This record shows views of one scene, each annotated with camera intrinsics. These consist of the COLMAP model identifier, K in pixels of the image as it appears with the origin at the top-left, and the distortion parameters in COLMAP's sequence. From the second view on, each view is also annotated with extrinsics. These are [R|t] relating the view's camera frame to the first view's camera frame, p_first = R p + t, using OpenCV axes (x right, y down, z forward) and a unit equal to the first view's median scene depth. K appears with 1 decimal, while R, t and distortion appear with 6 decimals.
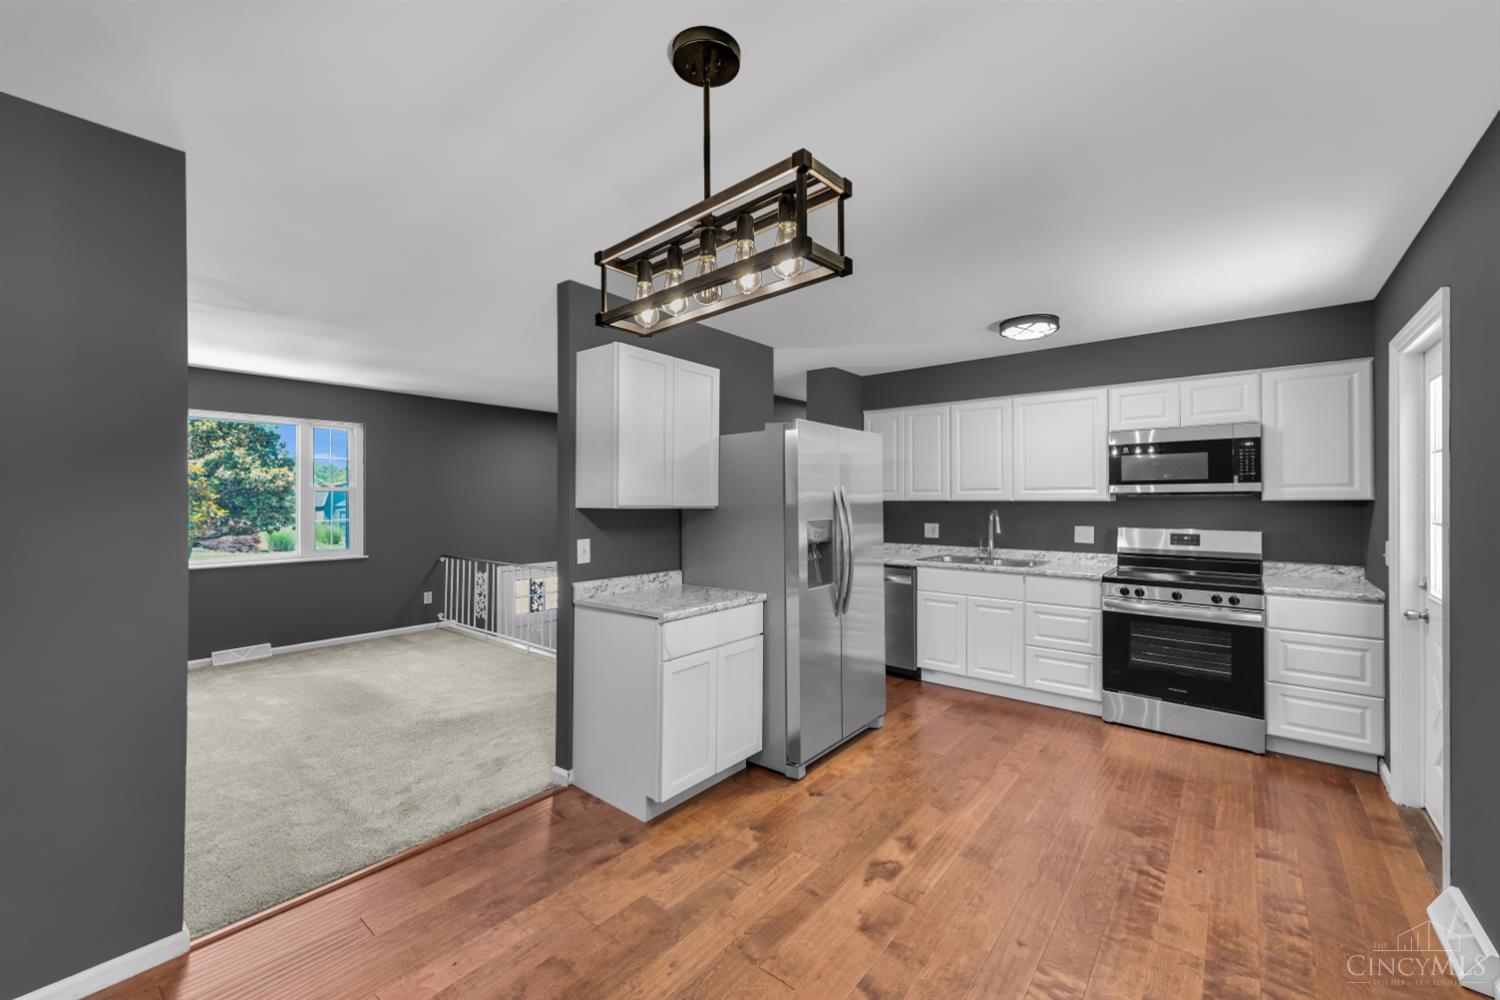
lens RADIAL K [[599.2, 0, 745.4], [0, 599.2, 497.6], [0, 0, 1]] dist [0.009496, -0.002615]
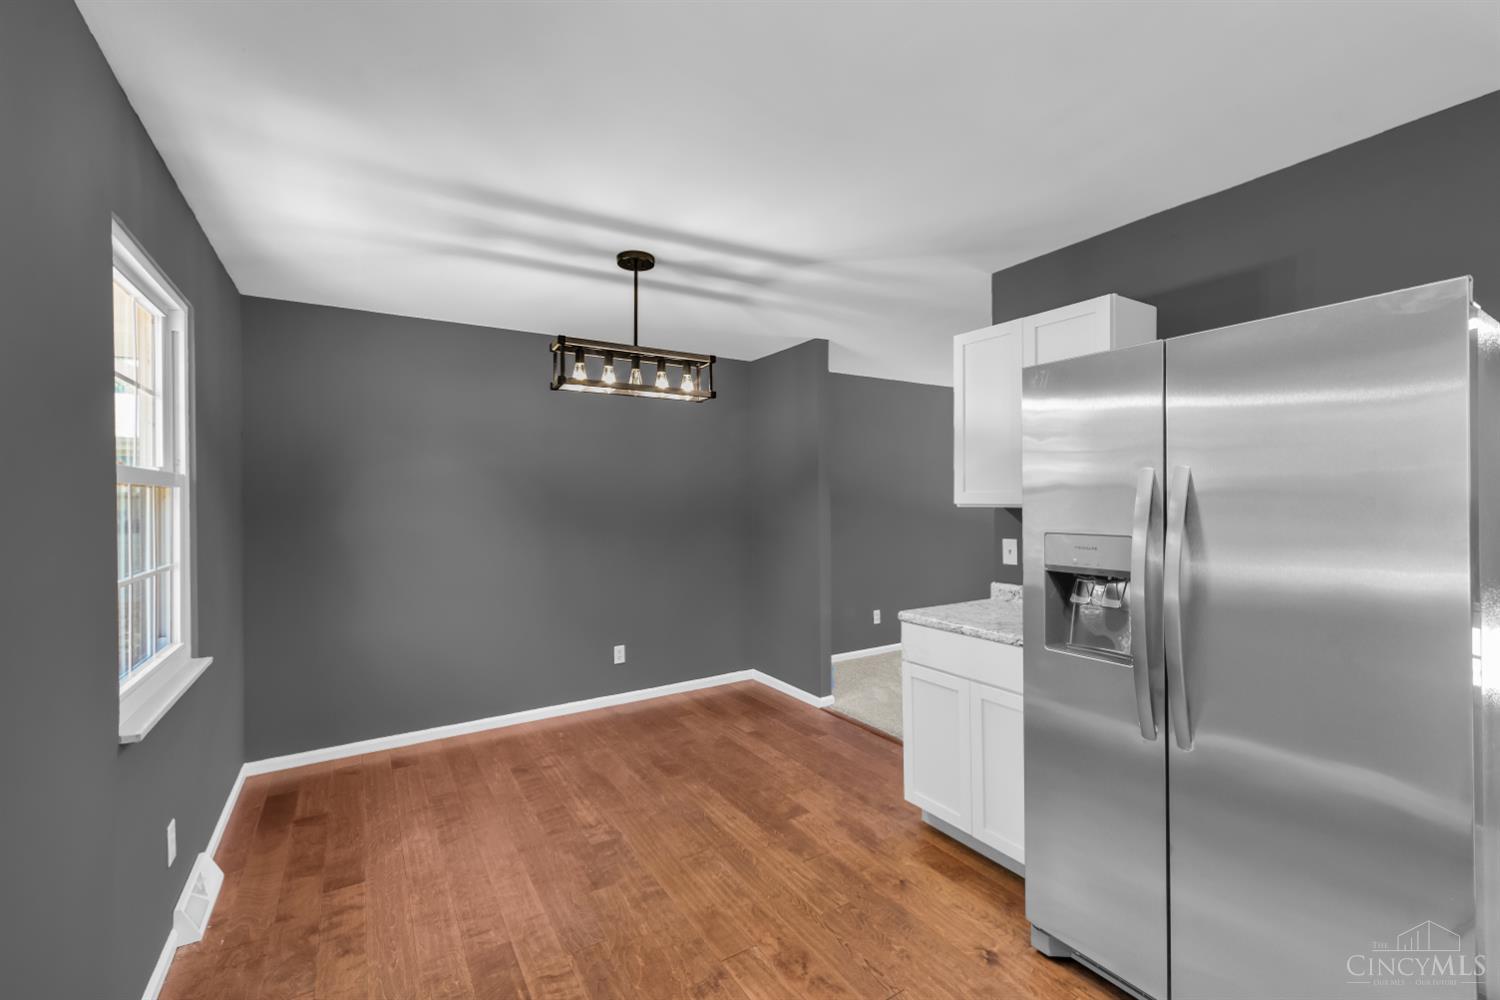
lens RADIAL K [[599.2, 0, 744.5], [0, 599.2, 498.8], [0, 0, 1]] dist [0.009496, -0.002615]
pose [[-0.299014, 0.005505, -0.954233, 1.020347], [0.006912, 0.999970, 0.003603, 0.001129], [0.954224, -0.005518, -0.299043, 1.193890]]
